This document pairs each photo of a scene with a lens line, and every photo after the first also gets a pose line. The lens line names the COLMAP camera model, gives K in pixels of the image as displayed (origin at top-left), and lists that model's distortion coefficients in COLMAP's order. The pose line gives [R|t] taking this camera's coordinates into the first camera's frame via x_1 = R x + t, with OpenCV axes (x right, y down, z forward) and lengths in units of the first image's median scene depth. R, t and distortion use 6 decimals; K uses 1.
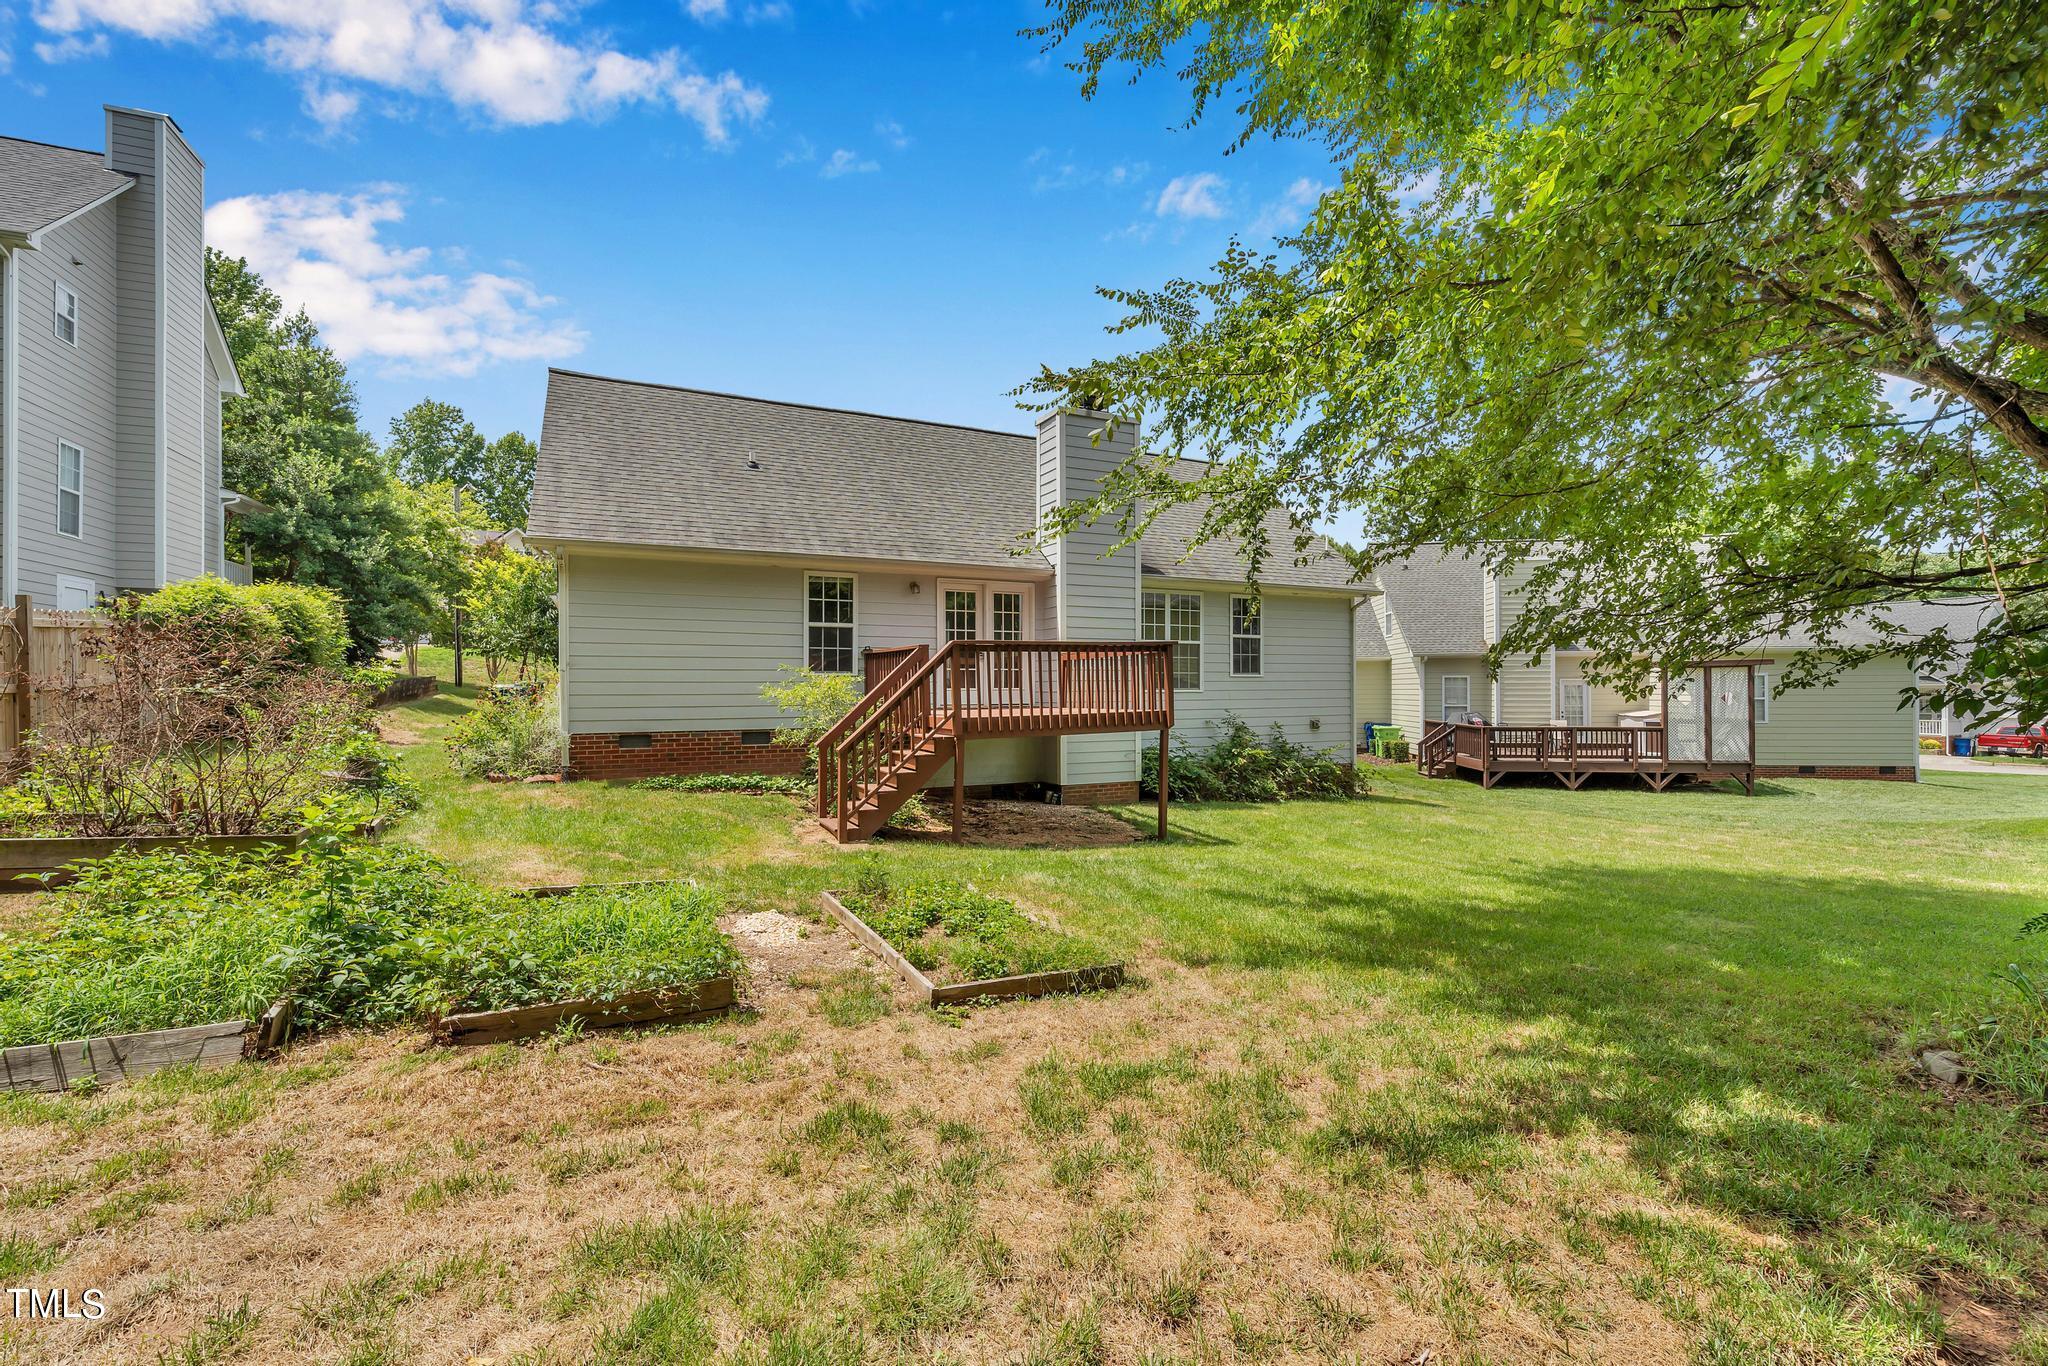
lens RADIAL K [[850.7, 0, 1020.5], [0, 850.7, 685.9], [0, 0, 1]] dist [0.001600, -0.000300]
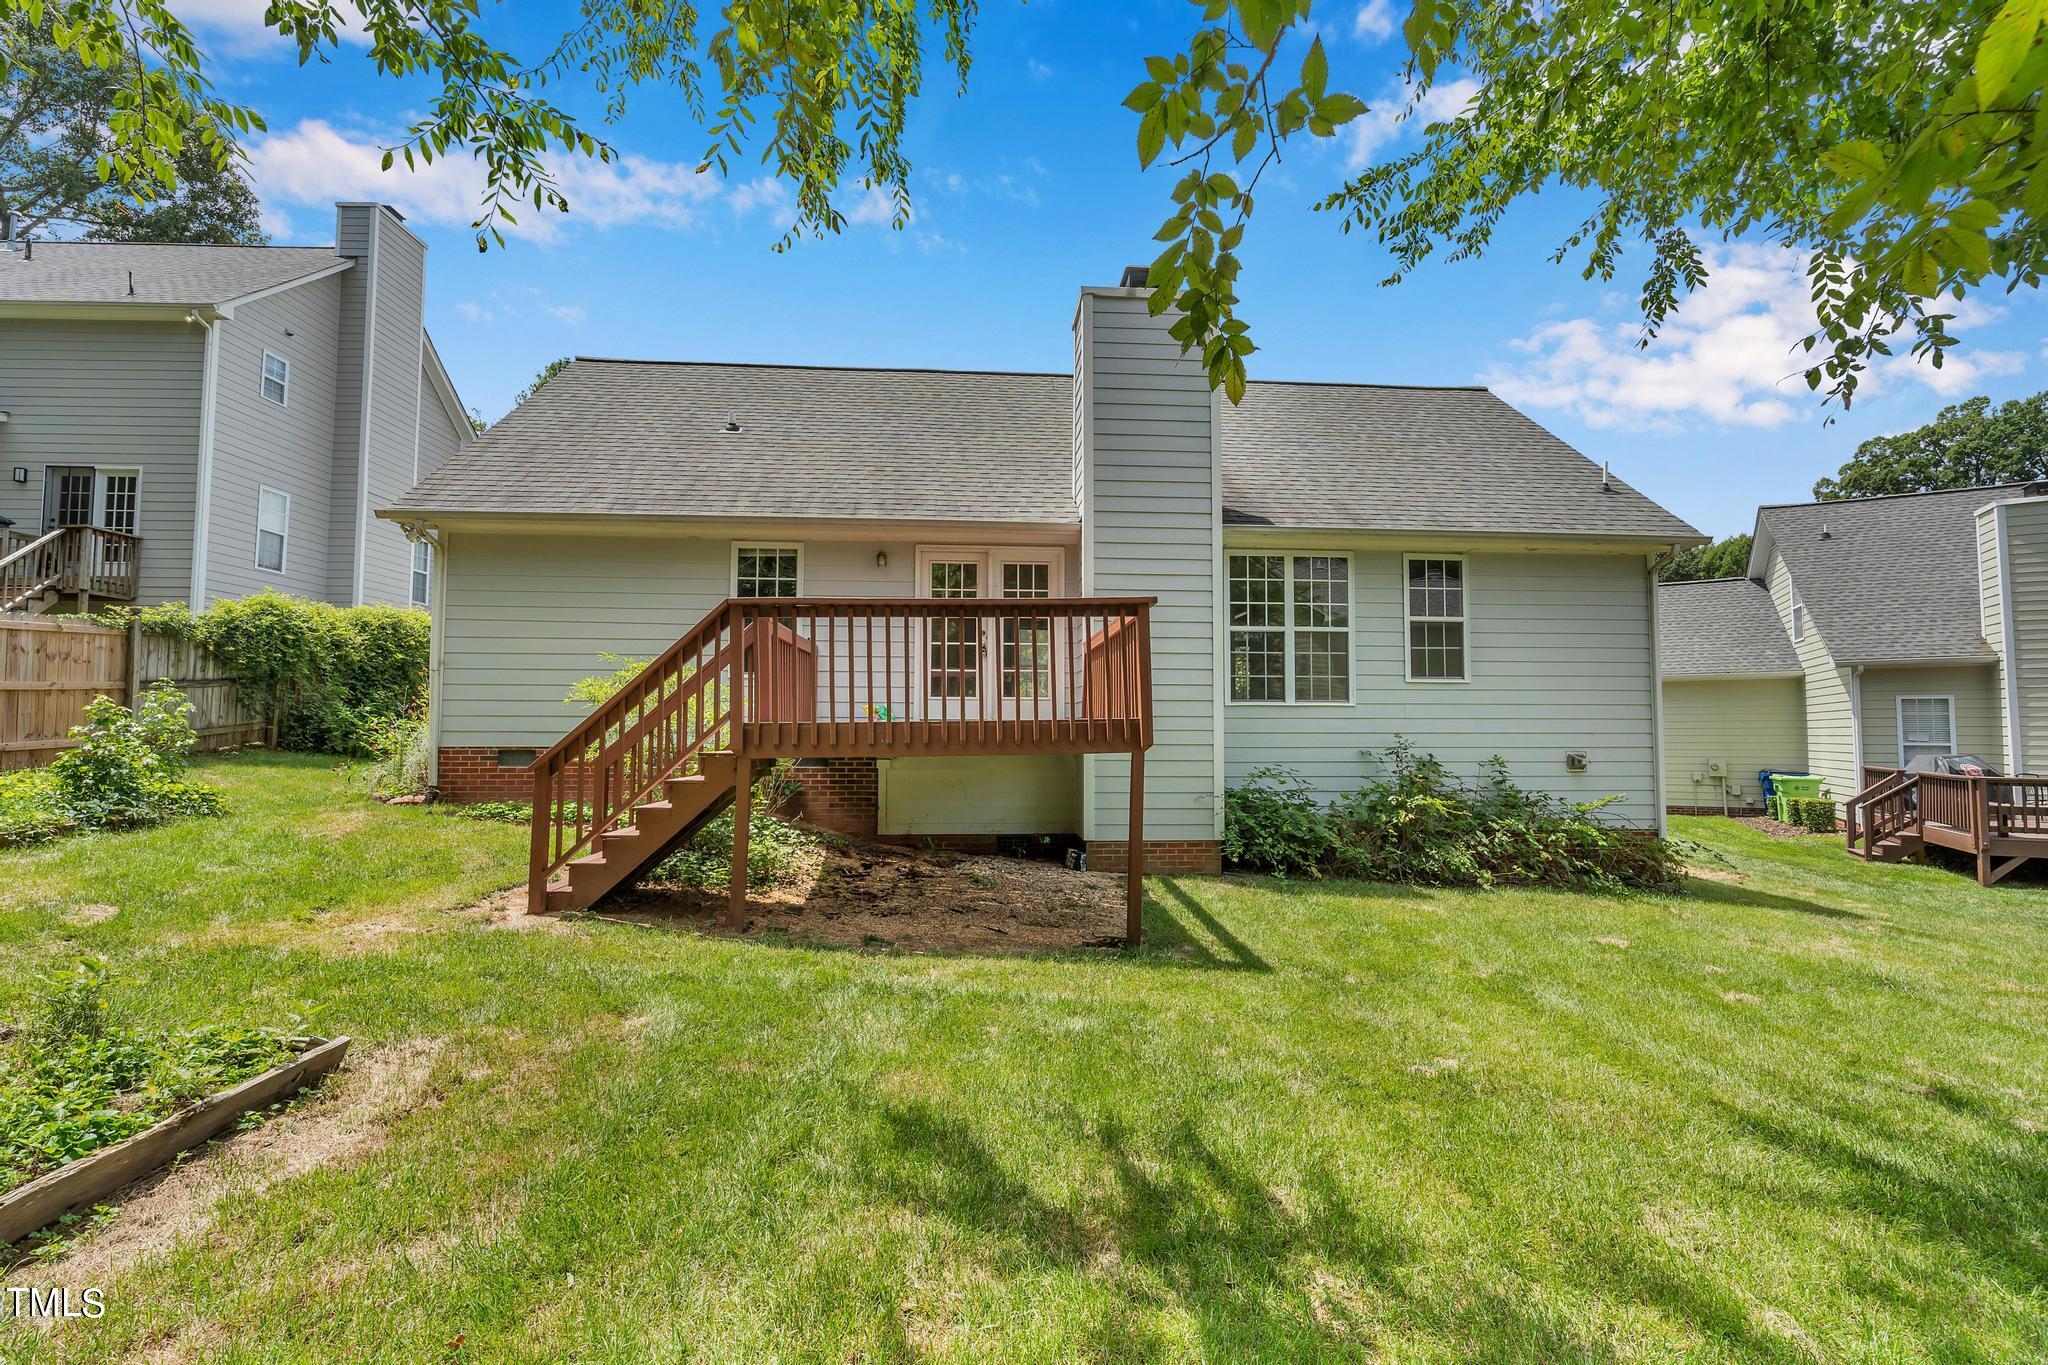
lens RADIAL K [[850.7, 0, 1020.5], [0, 850.7, 685.4], [0, 0, 1]] dist [0.001600, -0.000300]
pose [[0.930164, -0.013192, -0.366908, 0.211755], [-0.005299, 0.998768, -0.049345, 0.024427], [0.367106, 0.047843, 0.928948, 0.305169]]
